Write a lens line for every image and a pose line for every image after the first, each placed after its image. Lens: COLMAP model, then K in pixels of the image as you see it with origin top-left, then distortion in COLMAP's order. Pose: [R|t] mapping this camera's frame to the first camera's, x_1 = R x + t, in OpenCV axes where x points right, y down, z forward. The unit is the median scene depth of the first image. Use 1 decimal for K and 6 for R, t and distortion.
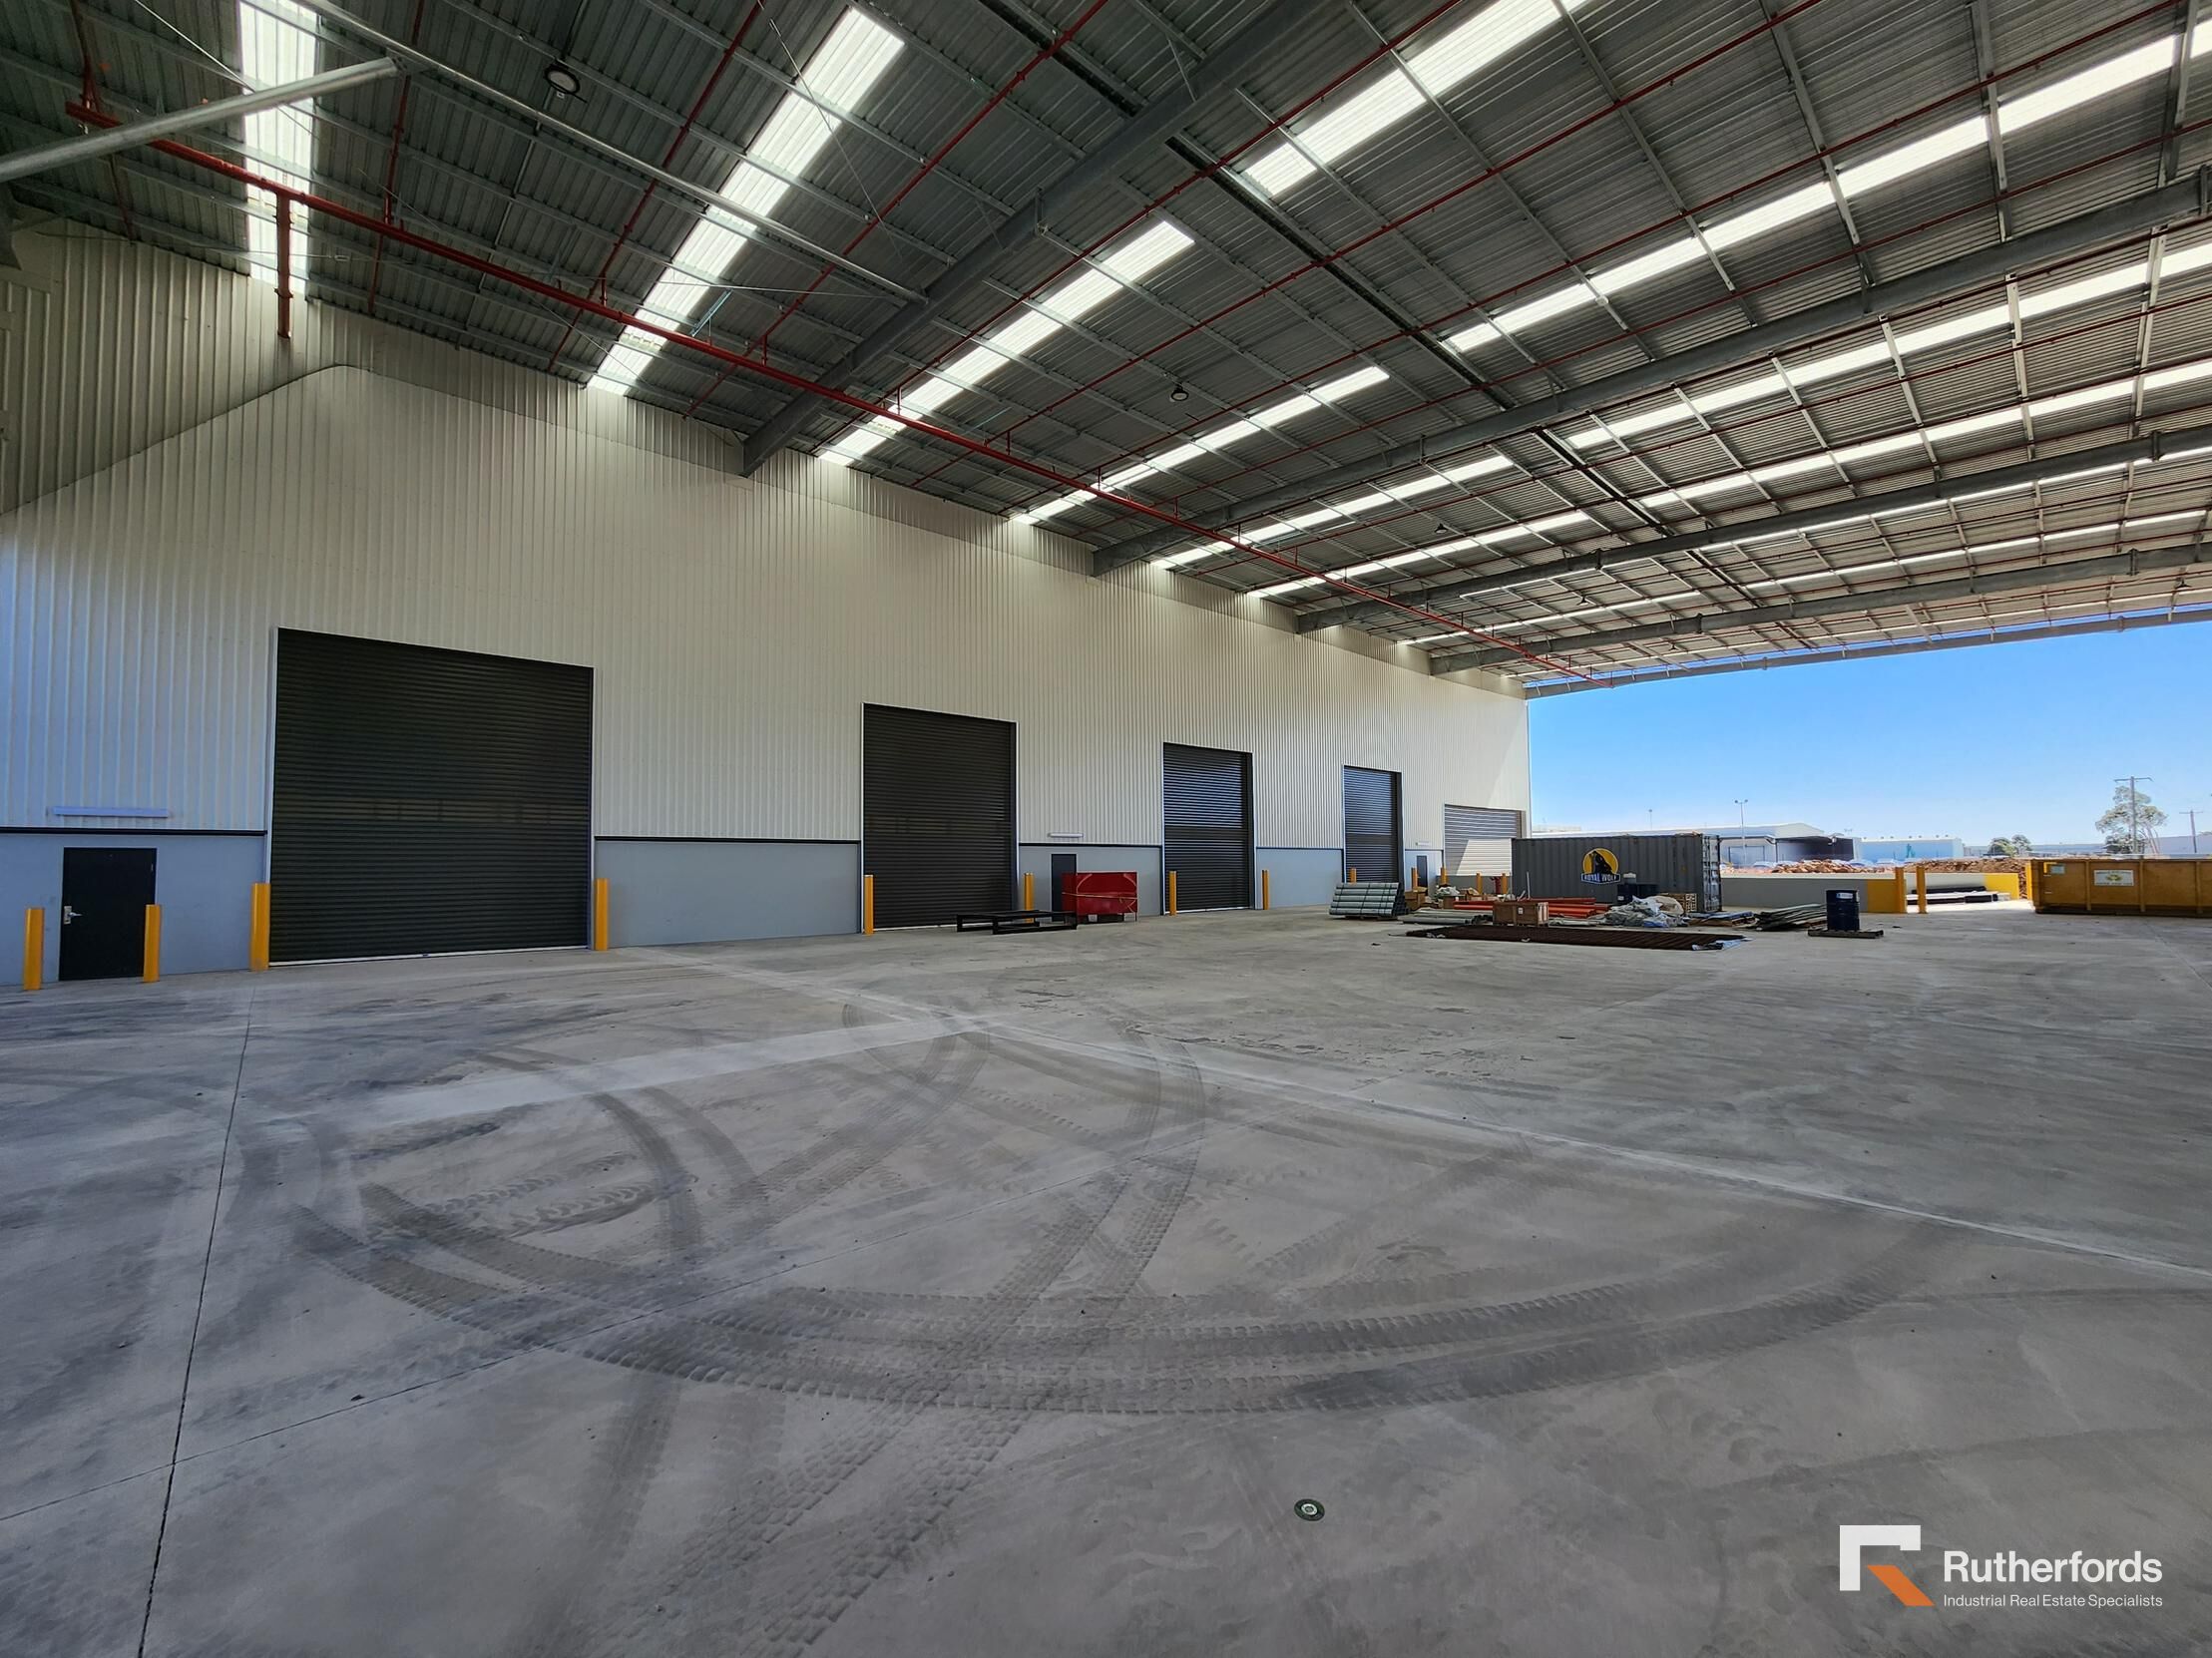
lens RADIAL K [[898.0, 0, 1132.3], [0, 898.0, 830.6], [0, 0, 1]] dist [-0.000452, 0.000144]
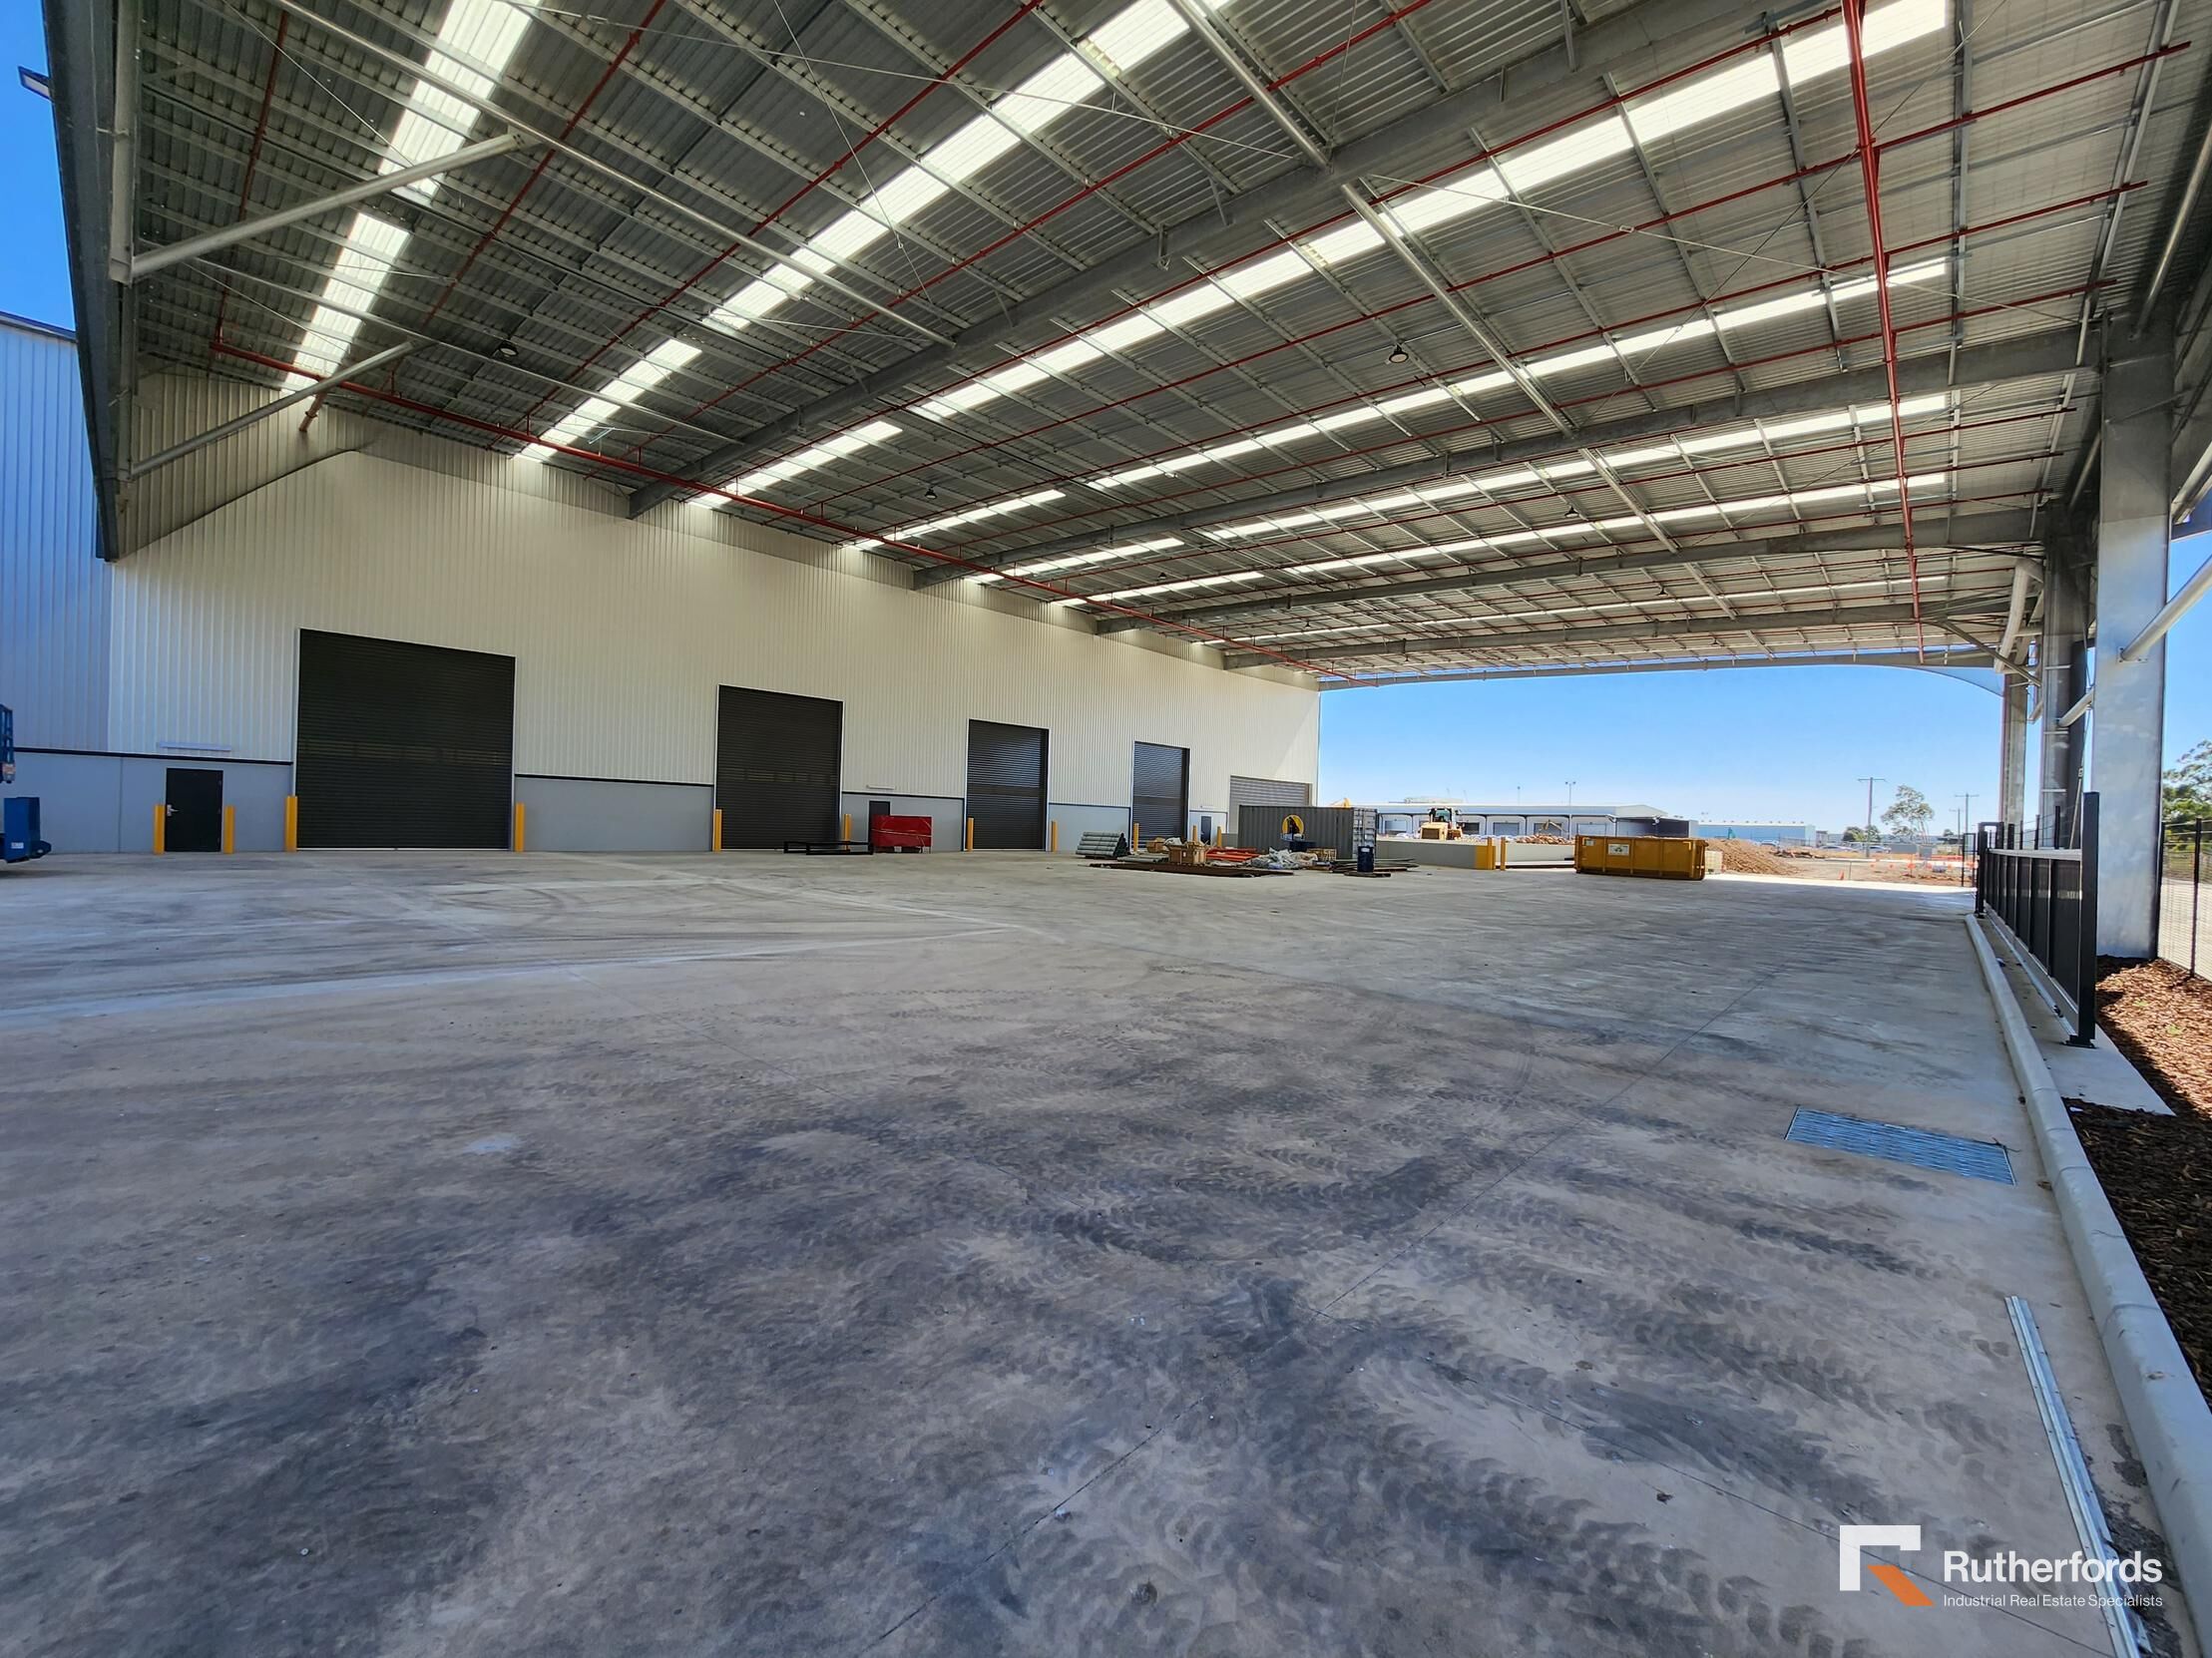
lens RADIAL K [[898.0, 0, 1132.3], [0, 898.0, 830.6], [0, 0, 1]] dist [-0.000452, 0.000144]
pose [[0.996739, 0.042322, 0.068699, 0.214296], [-0.045761, 0.997736, 0.049275, -0.013656], [-0.066458, -0.052258, 0.996420, -0.369594]]
